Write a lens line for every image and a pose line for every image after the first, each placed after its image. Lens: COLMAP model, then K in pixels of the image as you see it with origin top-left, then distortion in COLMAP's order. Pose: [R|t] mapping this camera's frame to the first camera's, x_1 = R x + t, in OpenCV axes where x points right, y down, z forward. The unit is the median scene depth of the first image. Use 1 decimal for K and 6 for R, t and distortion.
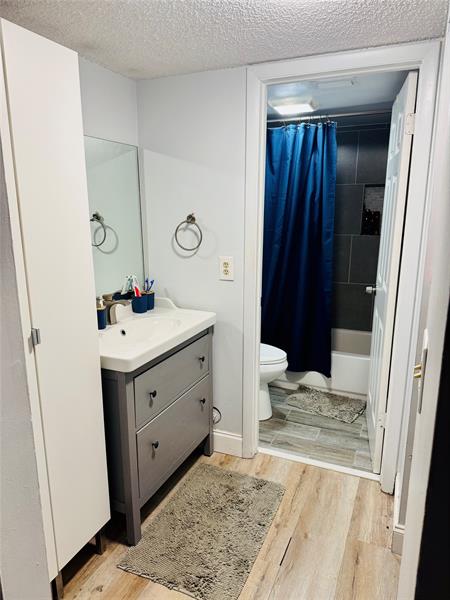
lens RADIAL K [[421.6, 0, 223.3], [0, 421.6, 304.0], [0, 0, 1]] dist [0.005449, -0.002268]
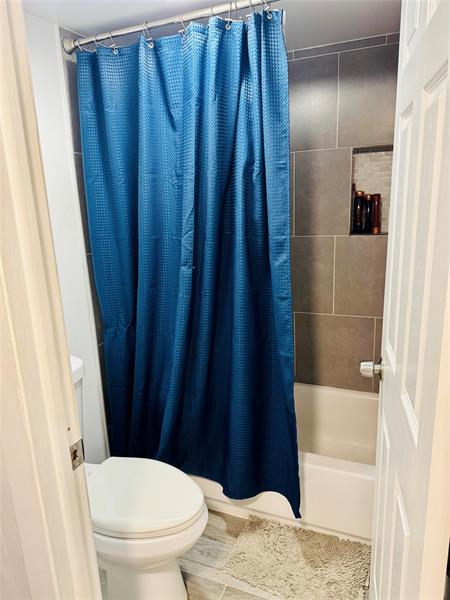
lens RADIAL K [[421.6, 0, 227.3], [0, 421.6, 296.8], [0, 0, 1]] dist [0.005449, -0.002268]
pose [[0.999028, -0.043443, 0.007517, 0.173260], [0.043344, 0.998976, 0.012985, -0.110044], [-0.008073, -0.012647, 0.999887, 0.485751]]
